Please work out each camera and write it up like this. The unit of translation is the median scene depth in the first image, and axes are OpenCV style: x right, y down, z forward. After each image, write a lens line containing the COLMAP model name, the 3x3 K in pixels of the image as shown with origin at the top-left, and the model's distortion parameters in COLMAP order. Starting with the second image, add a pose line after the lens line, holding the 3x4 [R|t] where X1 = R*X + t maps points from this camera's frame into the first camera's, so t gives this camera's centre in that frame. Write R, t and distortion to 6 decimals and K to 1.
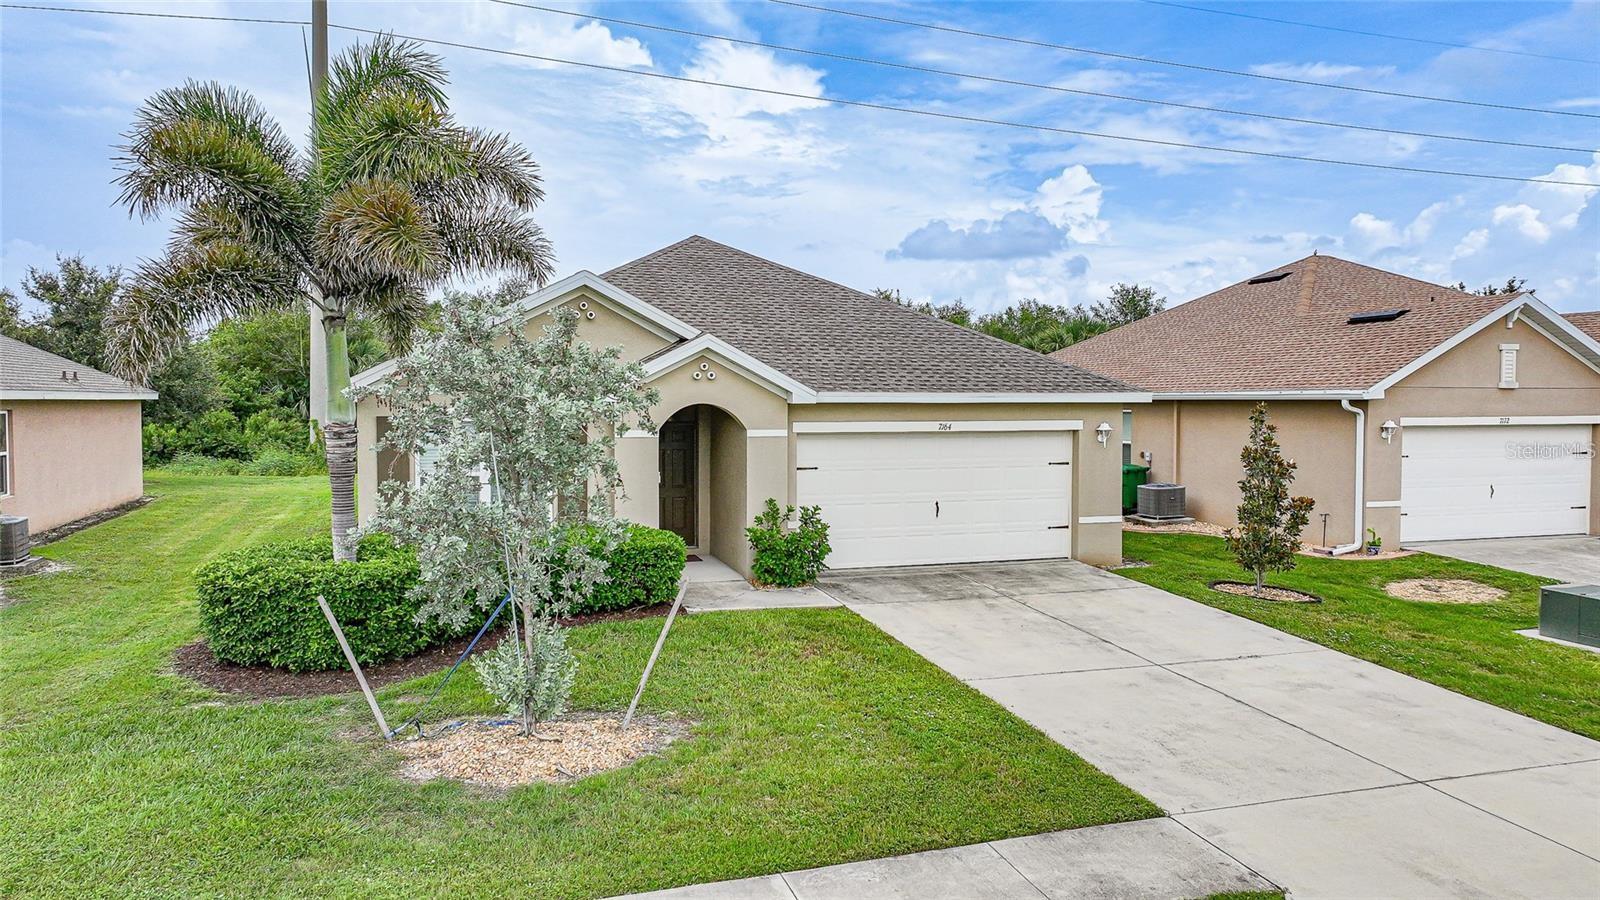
lens RADIAL K [[1118.4, 0, 800.0], [0, 1118.4, 450.0], [0, 0, 1]] dist [0.005926, 0.001687]
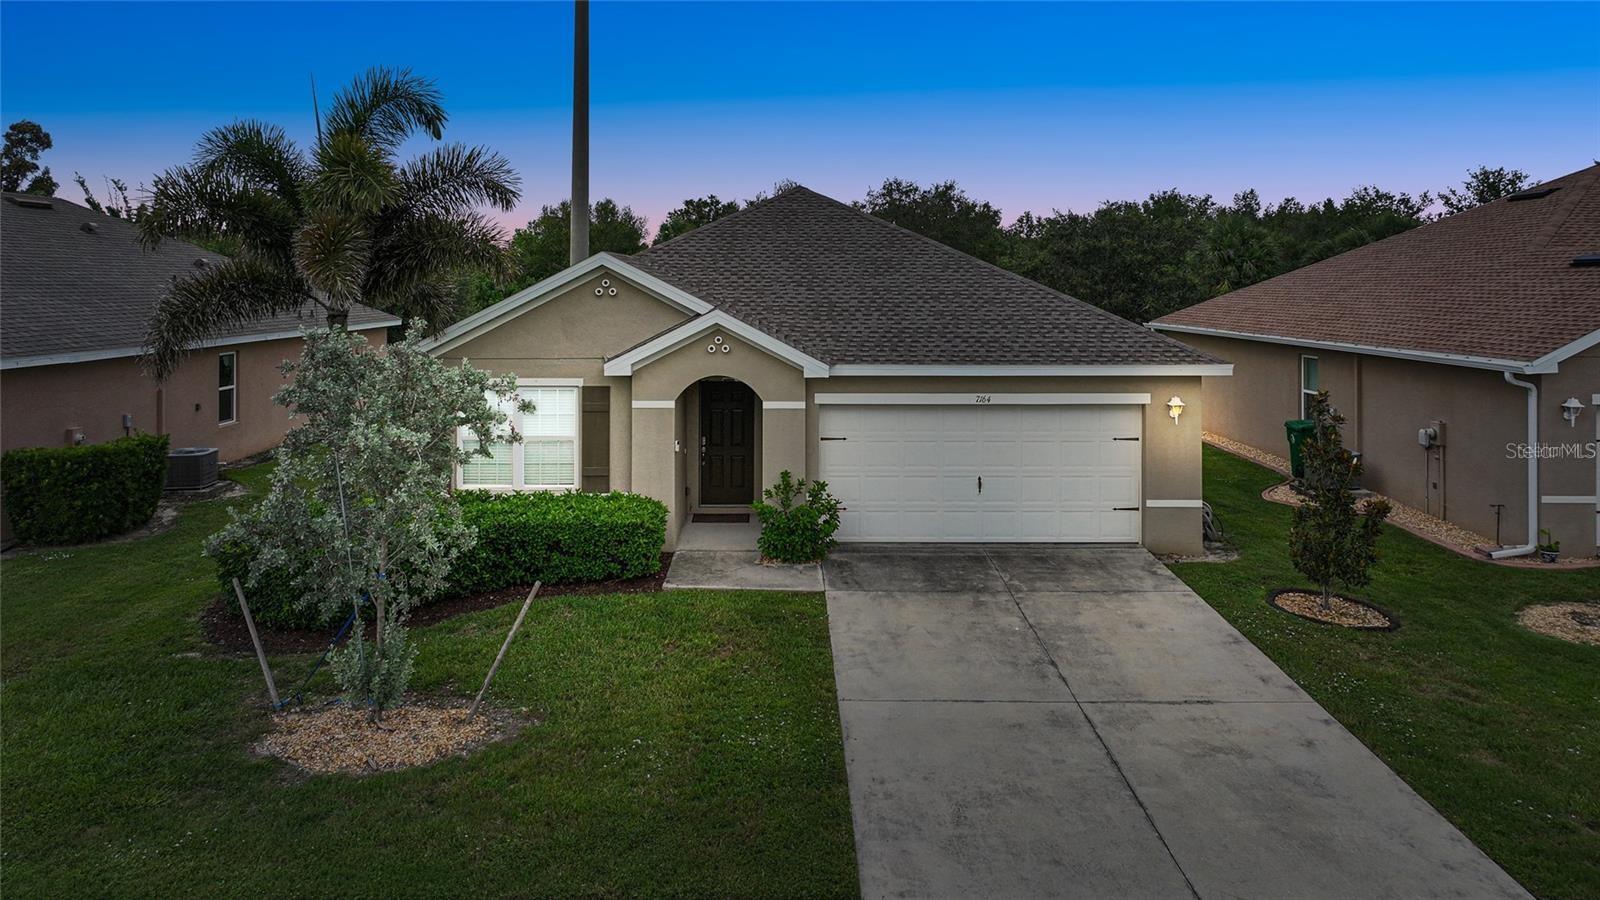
lens RADIAL K [[1161.0, 0, 798.4], [0, 1161.0, 291.4], [0, 0, 1]] dist [-0.001411, 0.003052]
pose [[0.947799, 0.005313, -0.318825, 0.317578], [-0.014695, 0.999527, -0.027029, -0.089977], [0.318531, 0.030304, 0.947428, 0.014167]]
